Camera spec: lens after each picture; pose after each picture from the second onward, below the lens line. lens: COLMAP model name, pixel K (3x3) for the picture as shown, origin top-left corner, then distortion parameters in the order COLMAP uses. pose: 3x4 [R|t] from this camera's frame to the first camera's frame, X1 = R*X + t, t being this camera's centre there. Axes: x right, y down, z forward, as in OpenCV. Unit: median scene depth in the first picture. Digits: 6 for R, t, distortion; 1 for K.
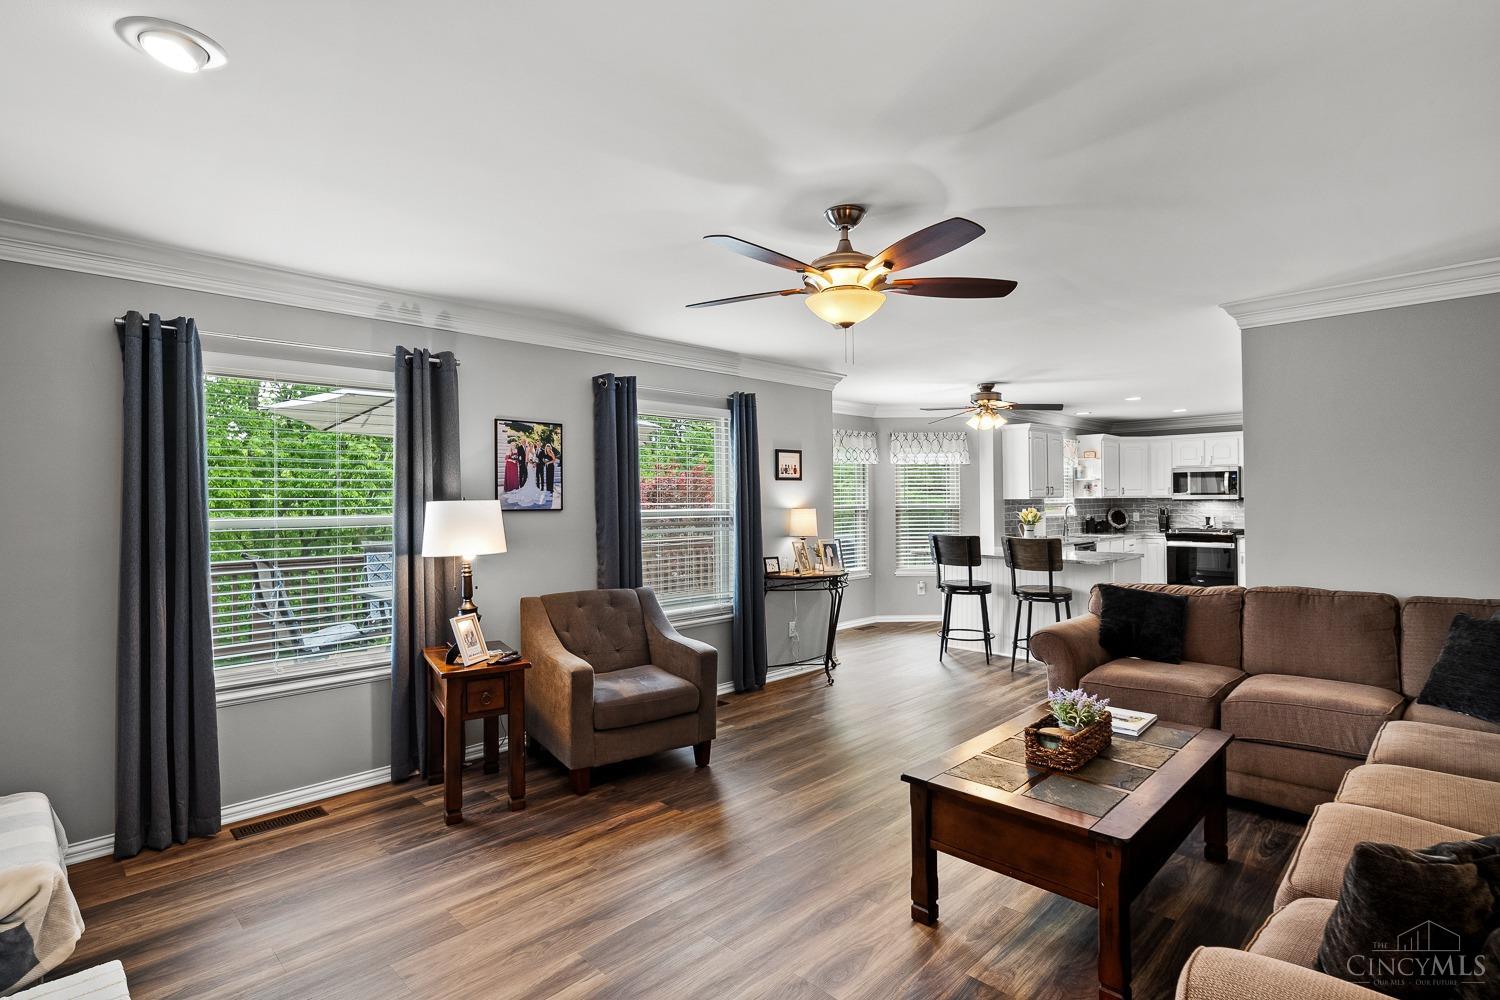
lens RADIAL K [[752.0, 0, 750.9], [0, 752.0, 494.8], [0, 0, 1]] dist [-0.000212, -0.000102]
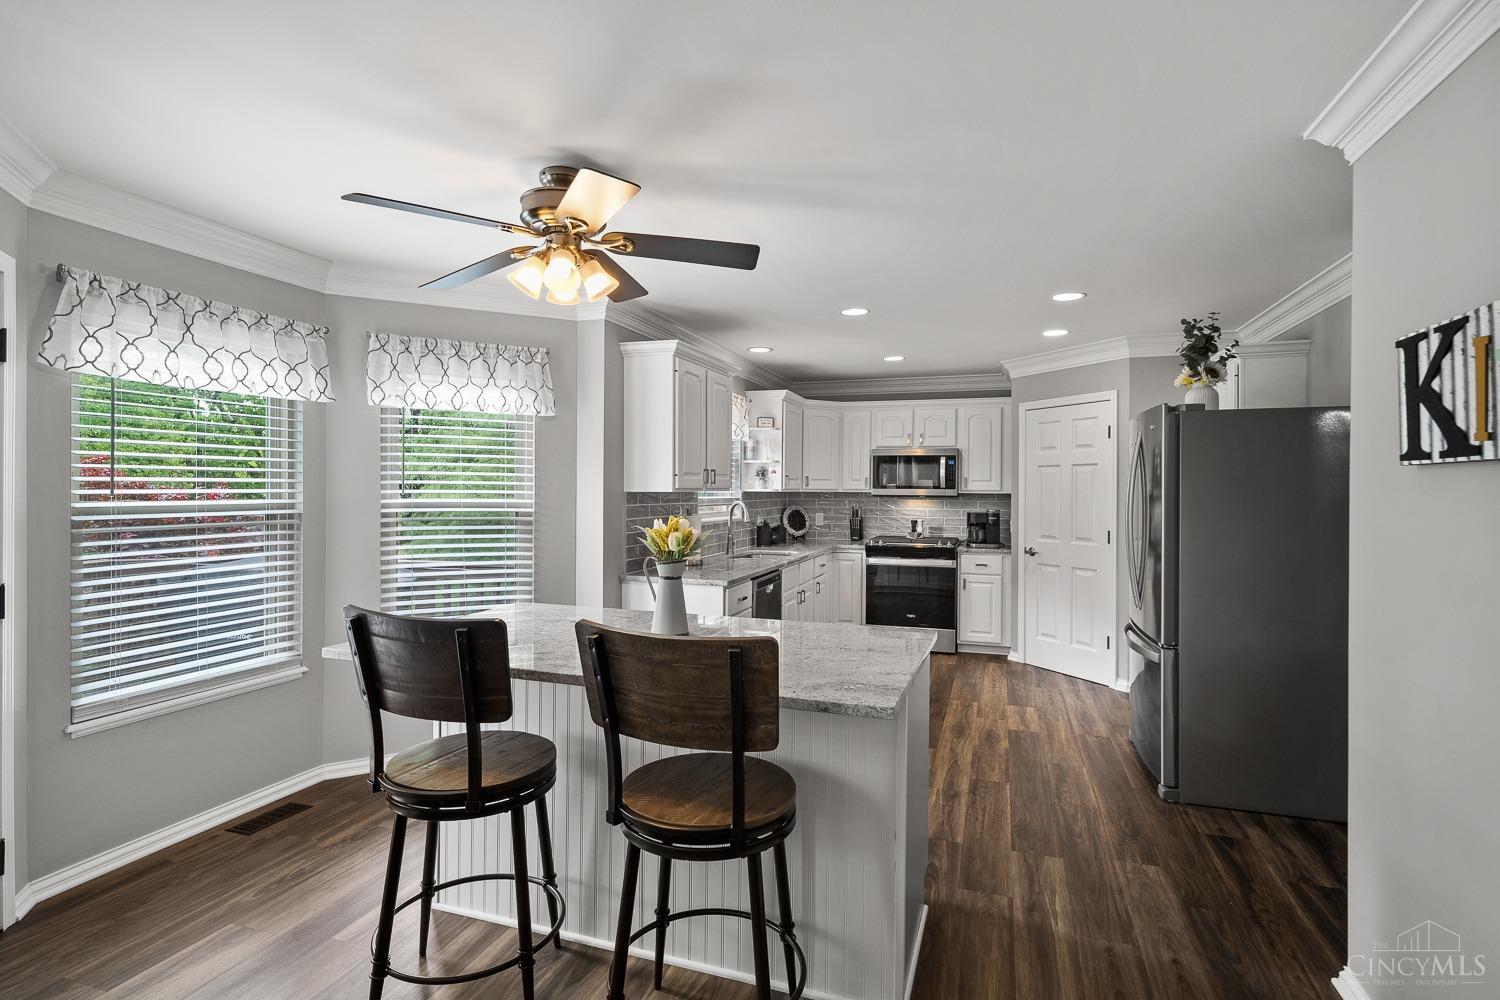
lens RADIAL K [[752.0, 0, 747.4], [0, 752.0, 489.4], [0, 0, 1]] dist [-0.000212, -0.000102]
pose [[0.899944, 0.013746, 0.435789, 0.170506], [-0.016352, 0.999864, 0.002228, 0.001550], [-0.435699, -0.009131, 0.900046, 0.457274]]
